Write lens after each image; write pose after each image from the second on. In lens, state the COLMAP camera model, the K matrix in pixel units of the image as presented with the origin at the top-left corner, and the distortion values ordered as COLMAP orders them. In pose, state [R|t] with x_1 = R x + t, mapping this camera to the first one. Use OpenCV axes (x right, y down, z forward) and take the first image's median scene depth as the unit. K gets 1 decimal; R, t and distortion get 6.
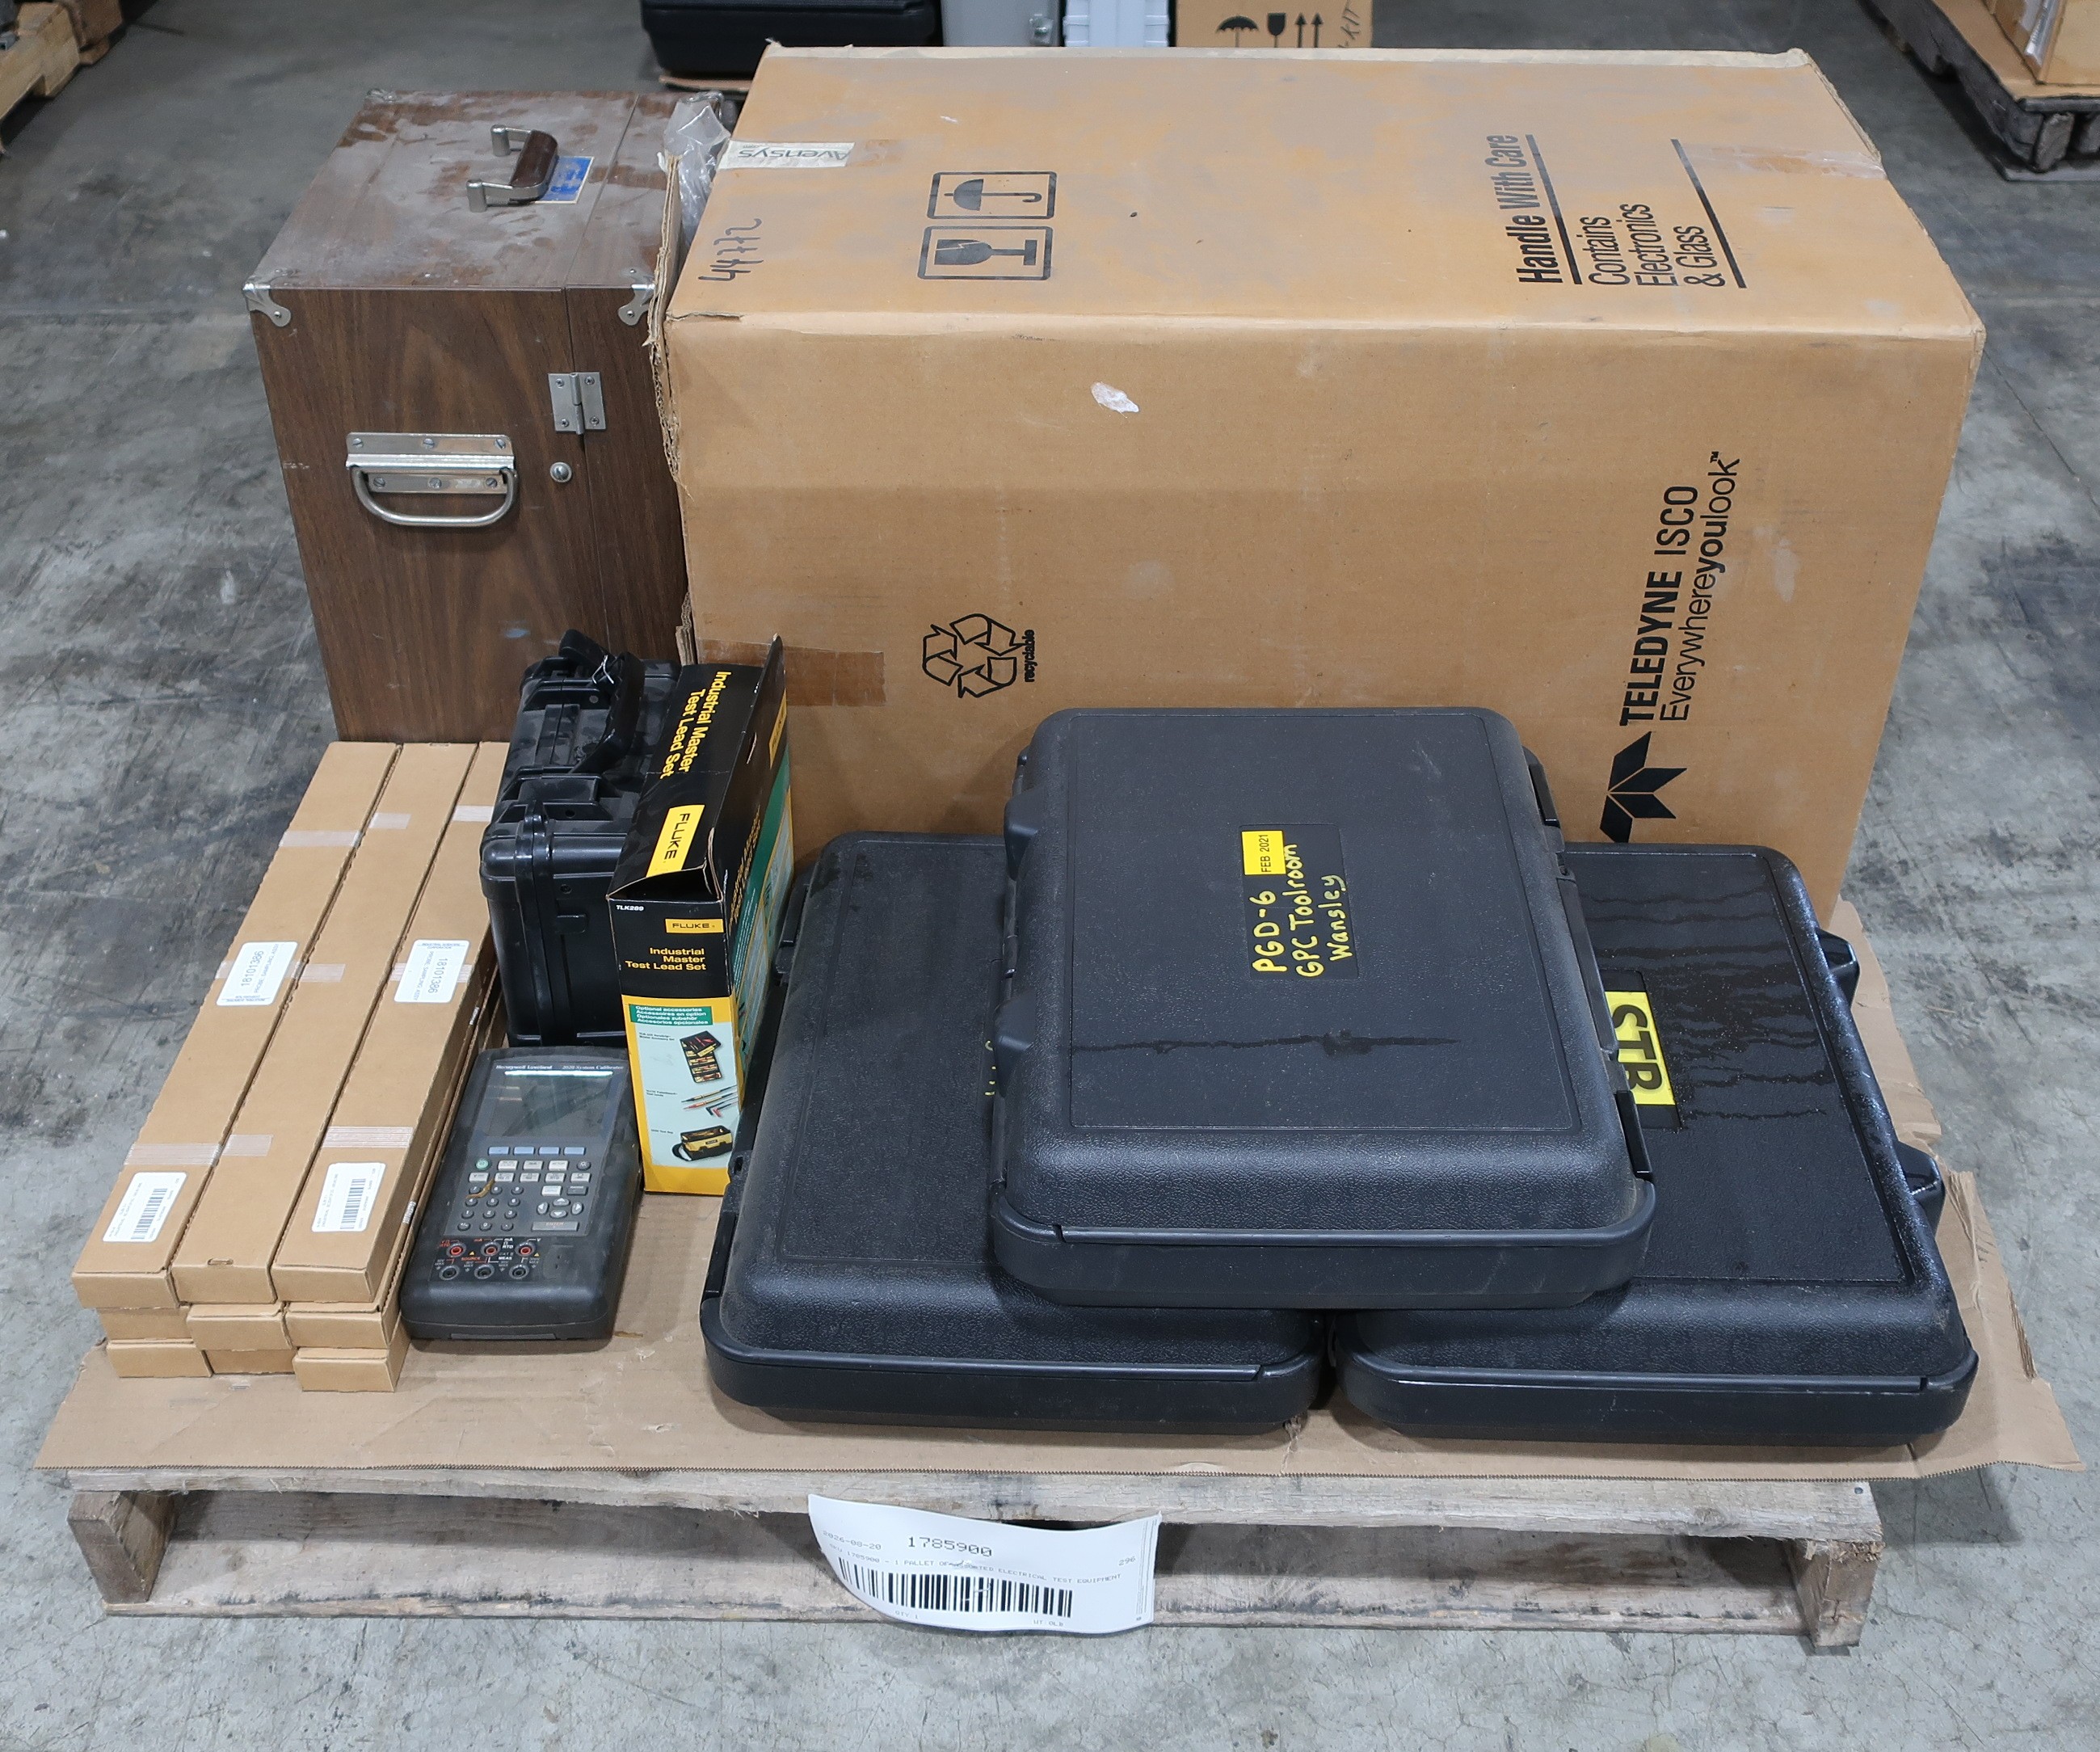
lens RADIAL K [[2345.5, 0, 1050.0], [0, 2345.5, 876.0], [0, 0, 1]] dist [0.005543, 0.001471]
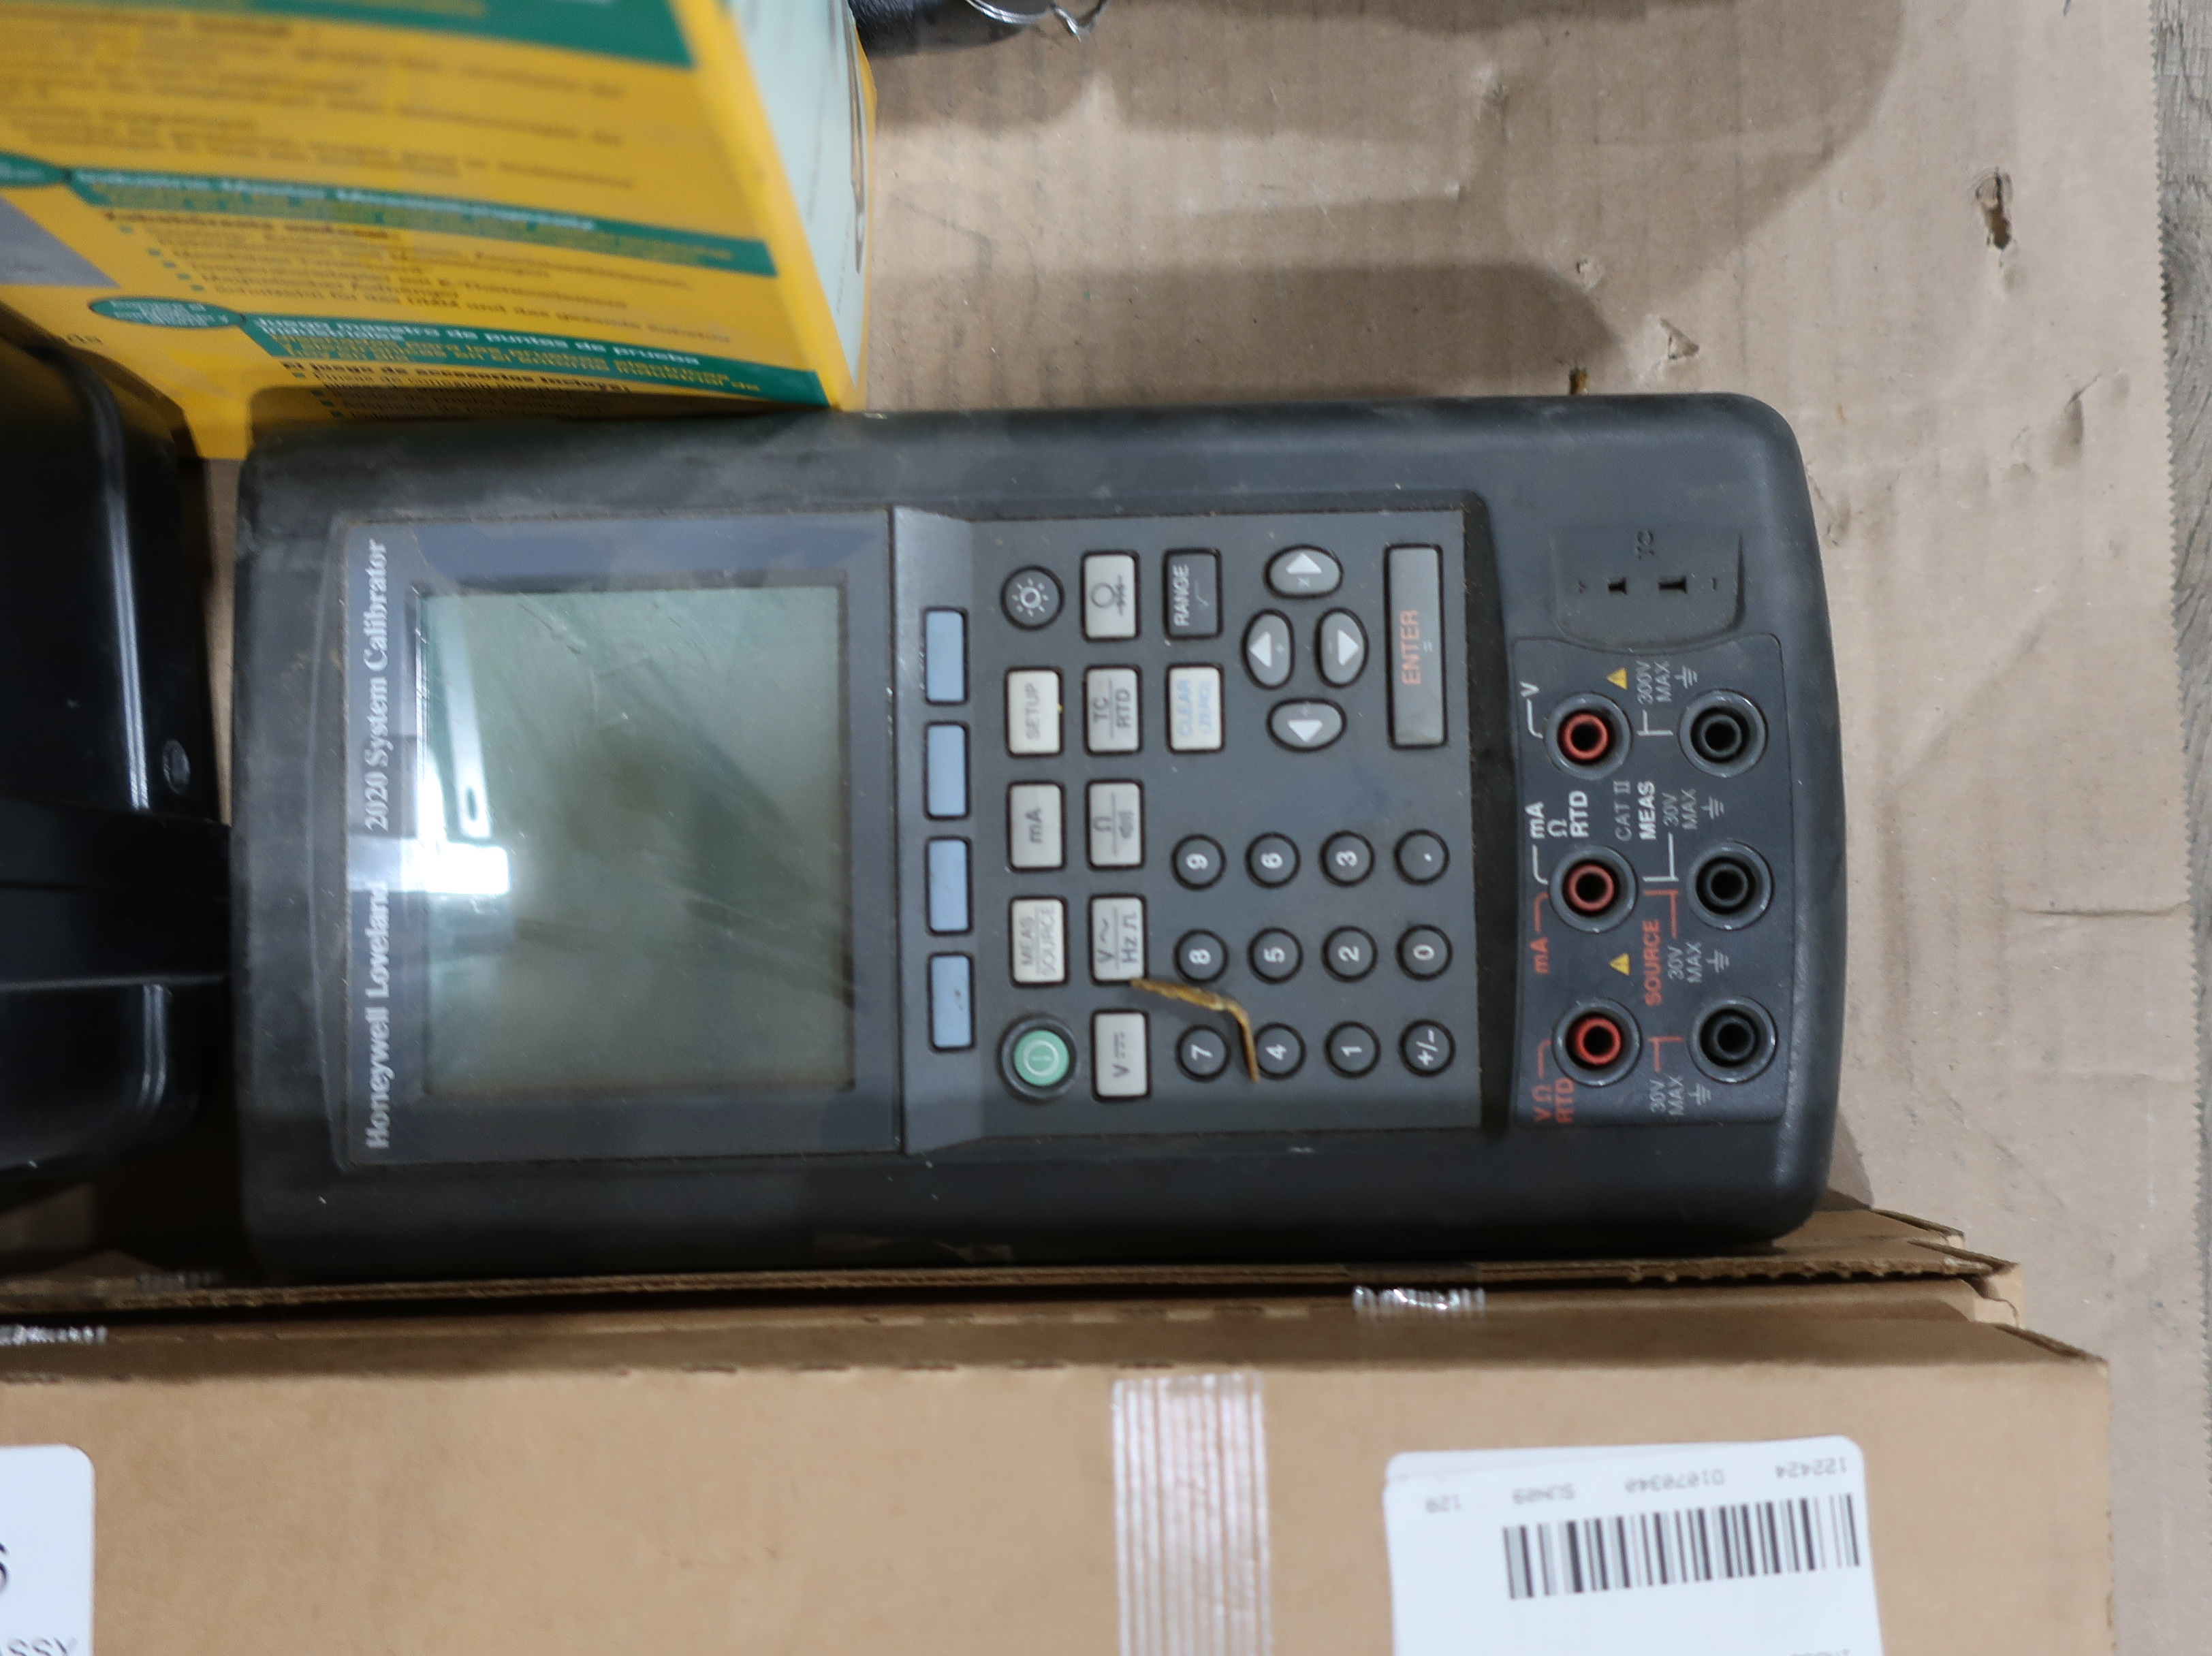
lens RADIAL K [[1967.8, 0, 1106.0], [0, 1967.8, 828.0], [0, 0, 1]] dist [0.004325, -0.008852]
pose [[-0.041922, -0.997744, 0.052428, -0.241747], [0.608893, 0.016090, 0.793089, -0.020782], [-0.792144, 0.065171, 0.606845, 0.924965]]
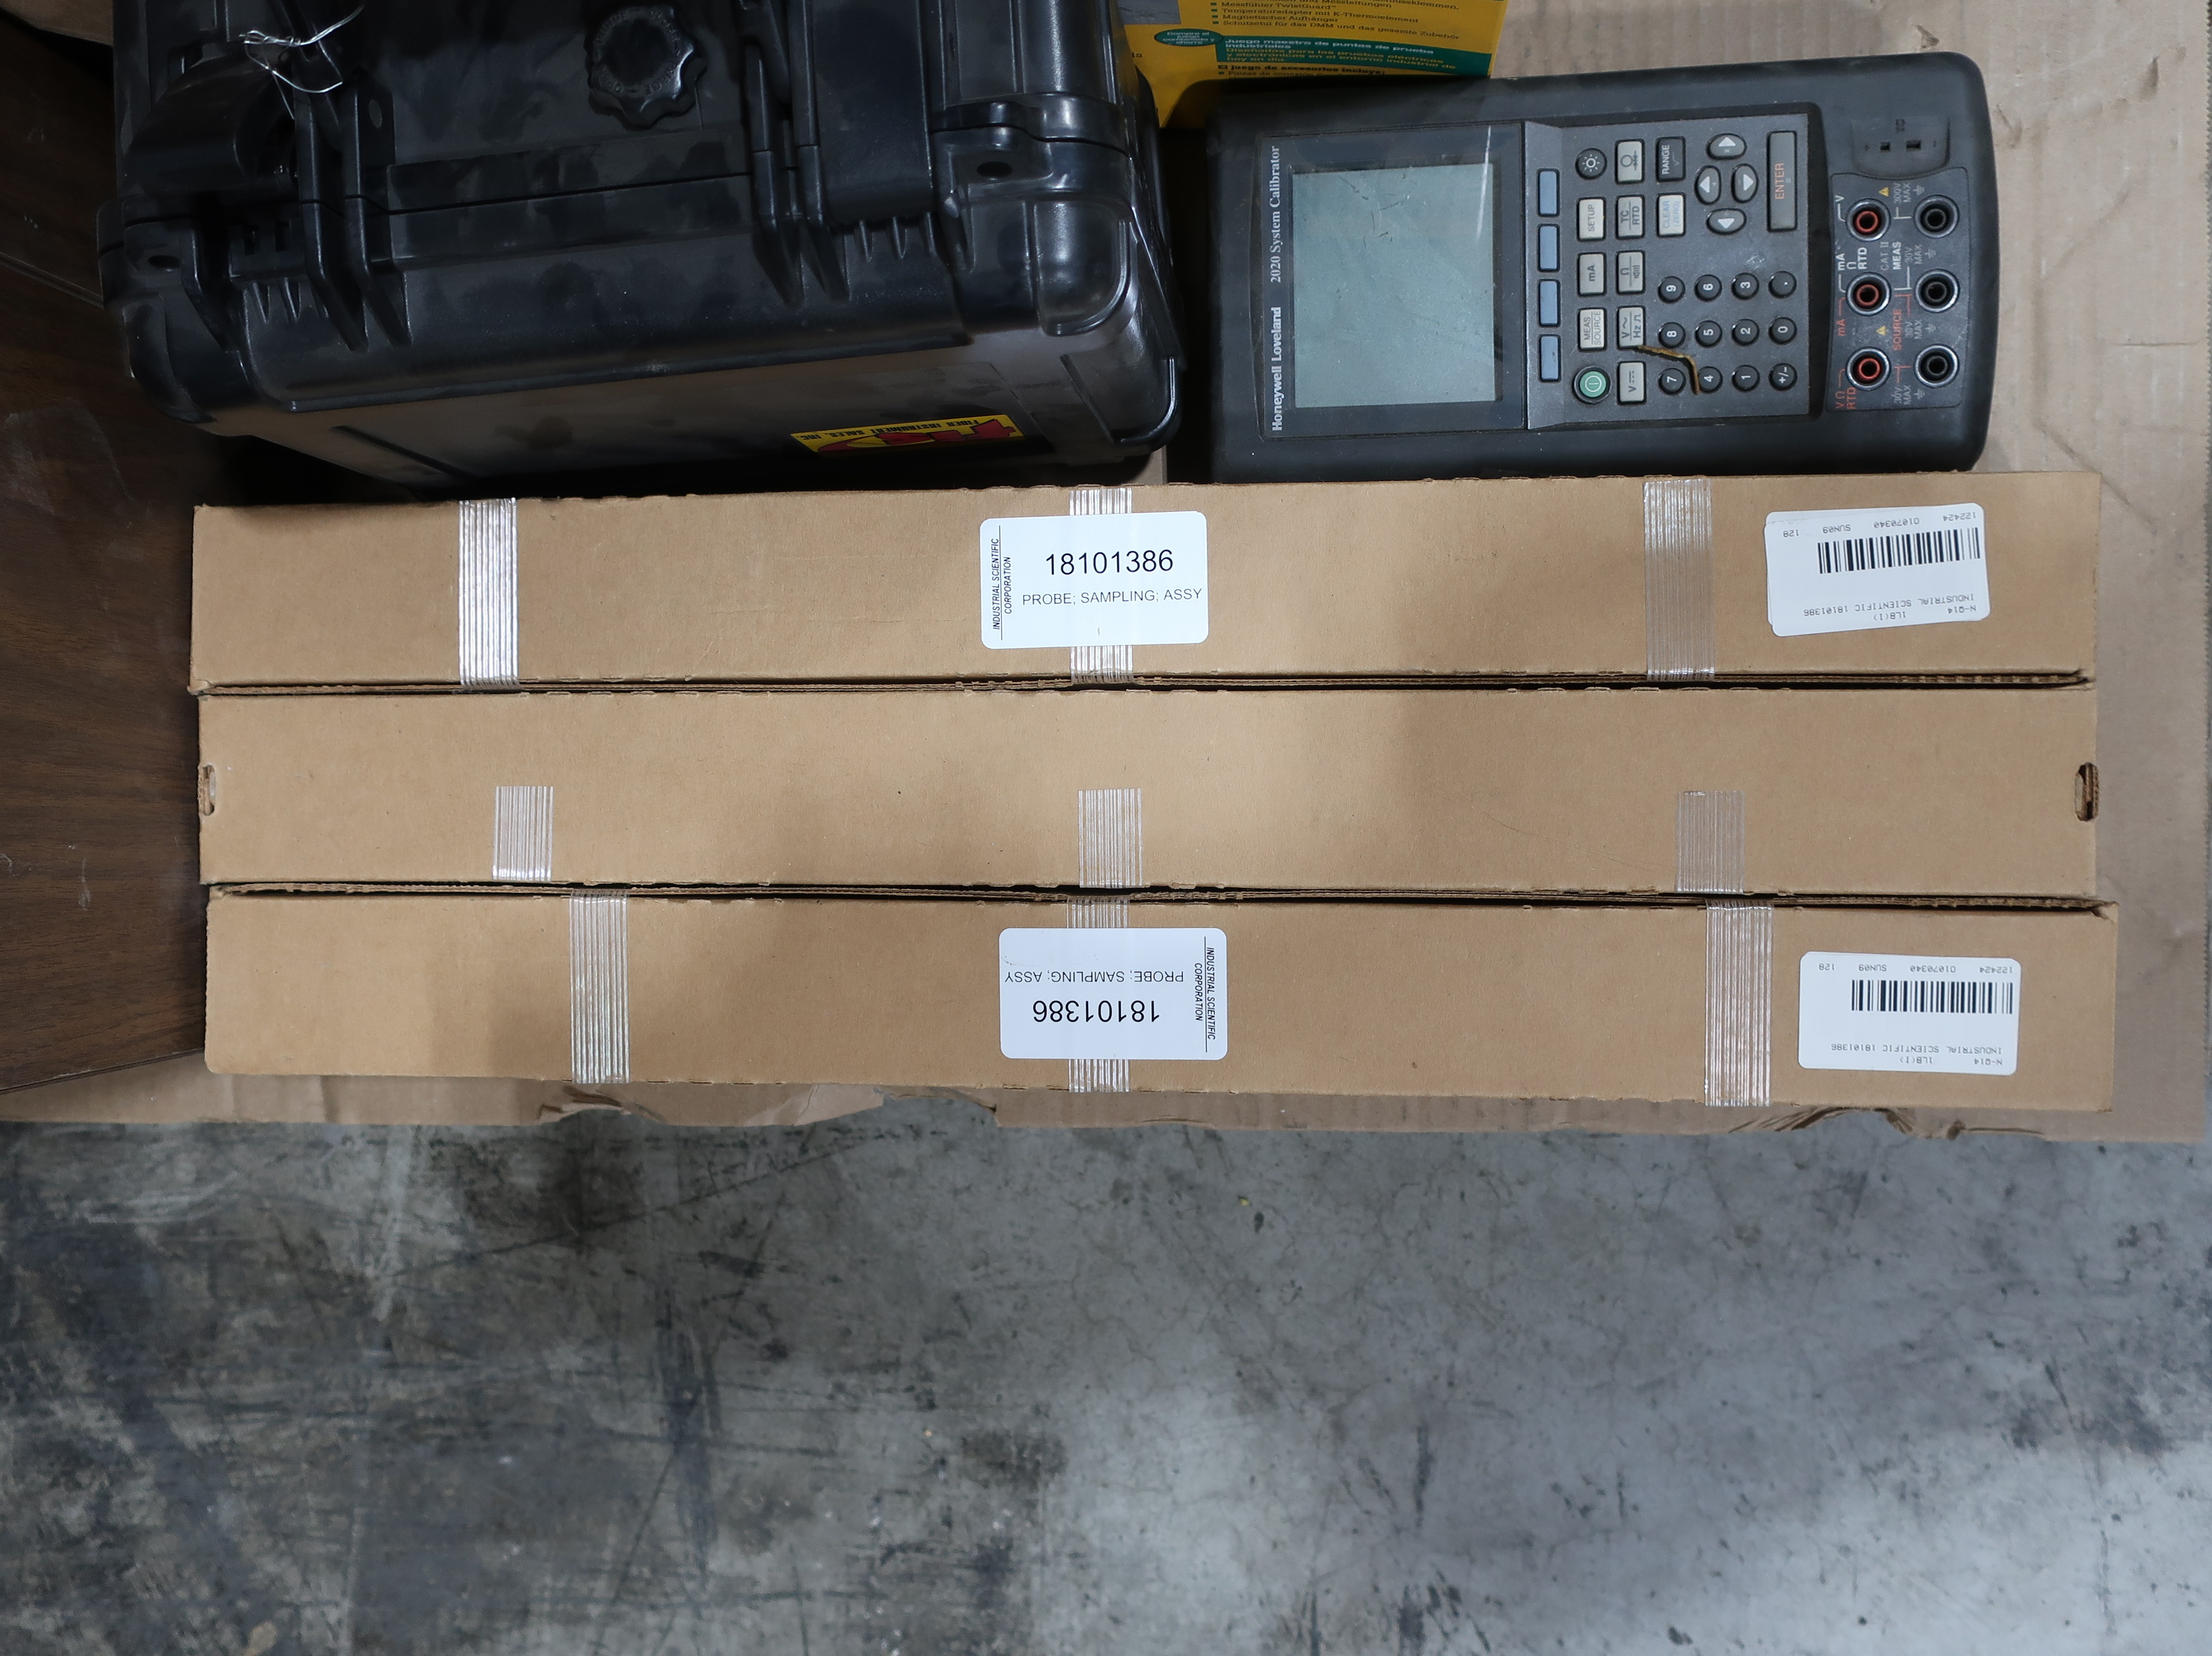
lens RADIAL K [[1967.8, 0, 1106.0], [0, 1967.8, 828.0], [0, 0, 1]] dist [0.004325, -0.008852]
pose [[-0.029295, -0.999558, -0.004975, -0.340641], [0.710448, -0.024322, 0.703329, -0.231103], [-0.703139, 0.017069, 0.710847, 0.831689]]
